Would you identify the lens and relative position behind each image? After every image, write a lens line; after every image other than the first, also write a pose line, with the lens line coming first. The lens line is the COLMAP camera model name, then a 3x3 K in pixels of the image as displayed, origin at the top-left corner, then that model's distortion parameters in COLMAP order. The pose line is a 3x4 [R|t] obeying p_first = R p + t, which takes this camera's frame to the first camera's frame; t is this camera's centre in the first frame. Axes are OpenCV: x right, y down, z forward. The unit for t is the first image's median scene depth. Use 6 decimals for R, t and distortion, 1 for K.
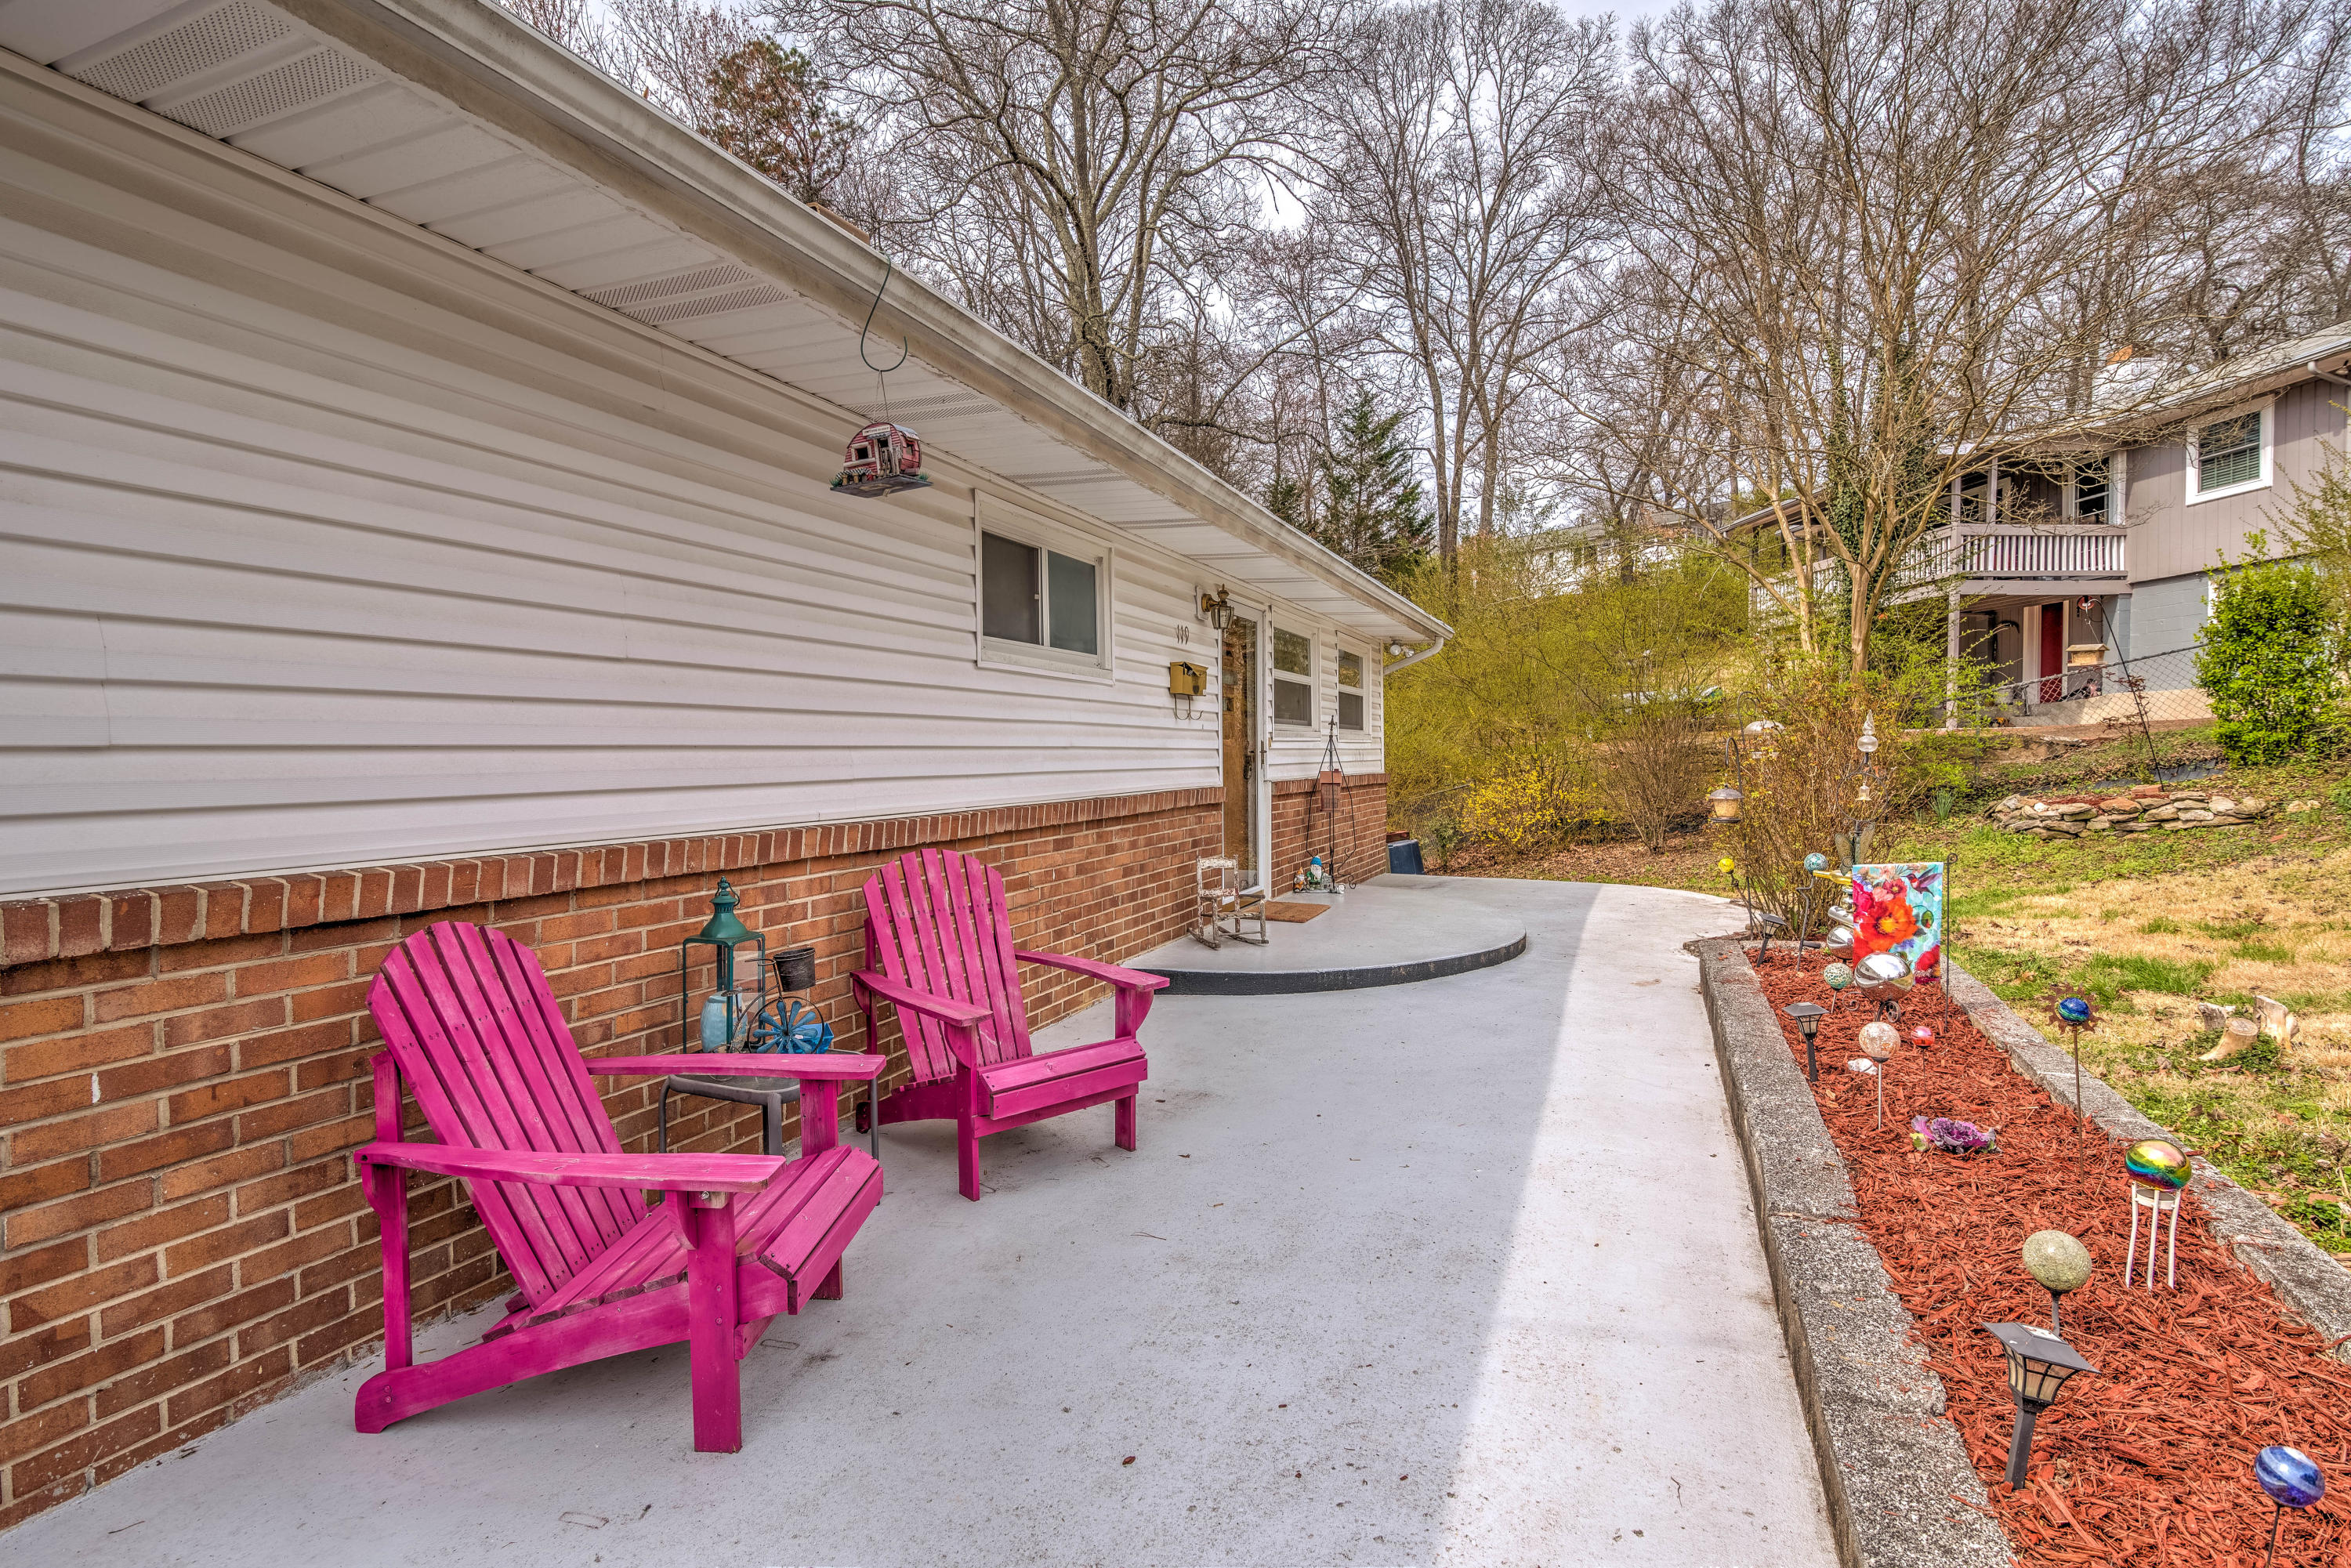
lens RADIAL K [[1132.9, 0, 1174.7], [0, 1132.9, 780.3], [0, 0, 1]] dist [-0.005378, -0.002992]
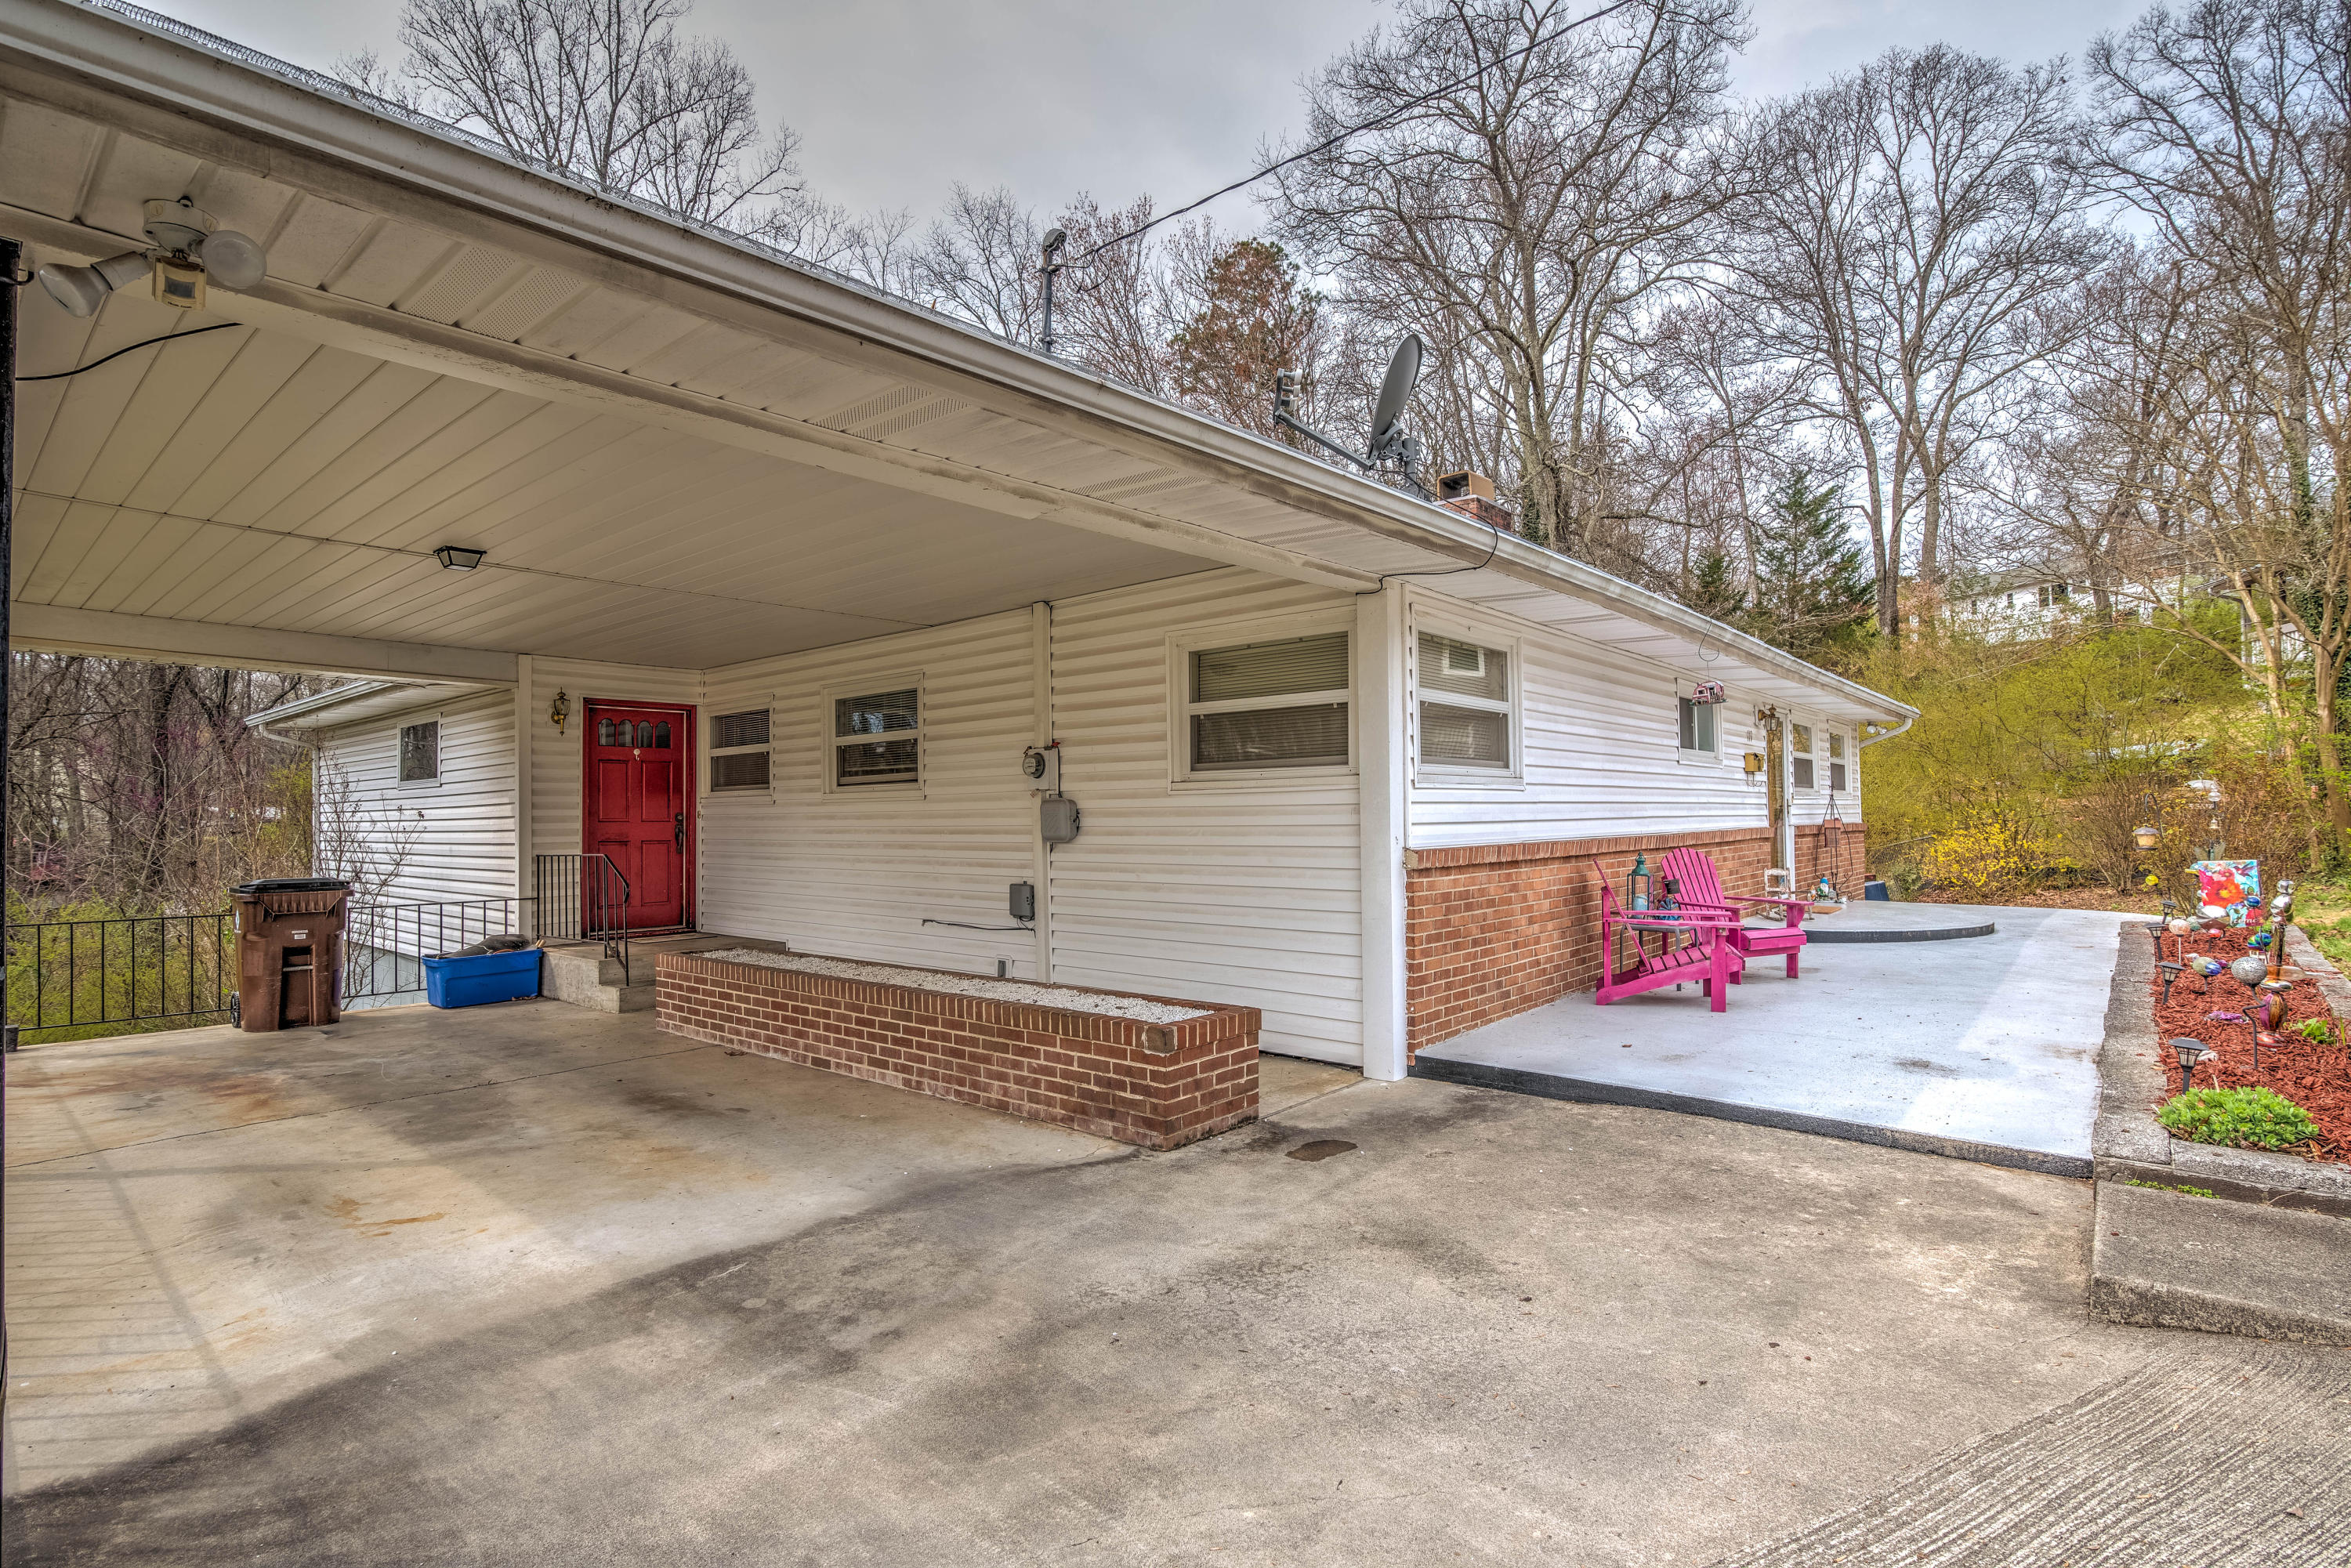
lens RADIAL K [[1132.9, 0, 1172.9], [0, 1132.9, 793.4], [0, 0, 1]] dist [-0.005378, -0.002992]
pose [[0.948651, -0.011987, -0.316096, -0.057271], [-0.001808, 0.999060, -0.043314, 0.006343], [0.316318, 0.041662, 0.947738, -0.177930]]
